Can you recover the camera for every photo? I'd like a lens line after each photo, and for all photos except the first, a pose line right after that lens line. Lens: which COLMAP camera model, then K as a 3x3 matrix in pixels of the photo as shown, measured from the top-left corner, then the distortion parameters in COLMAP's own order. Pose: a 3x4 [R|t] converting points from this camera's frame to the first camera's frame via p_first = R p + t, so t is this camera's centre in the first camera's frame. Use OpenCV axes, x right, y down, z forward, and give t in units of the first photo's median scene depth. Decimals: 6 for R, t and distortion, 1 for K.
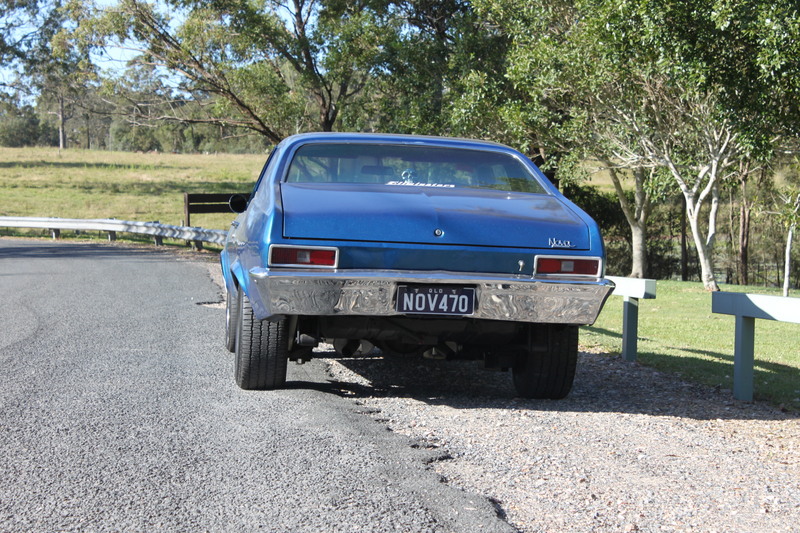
lens RADIAL K [[2028.4, 0, 400.0], [0, 2028.4, 266.8], [0, 0, 1]] dist [0.116072, 0.000000]
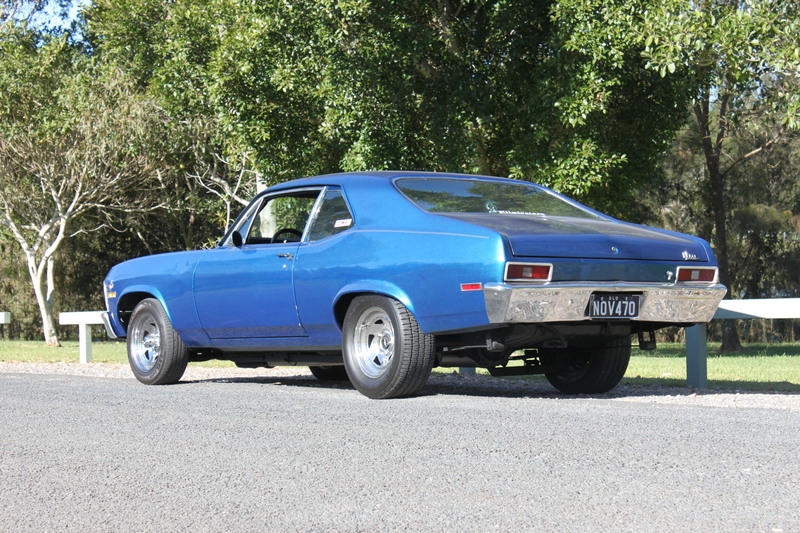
lens RADIAL K [[2028.4, 0, 400.2], [0, 2028.4, 266.7], [0, 0, 1]] dist [0.116072, 0.000000]
pose [[0.886691, -0.027257, 0.461558, -0.642445], [0.043173, 0.998780, -0.023956, 0.016431], [-0.460342, 0.041168, 0.886787, -0.000749]]
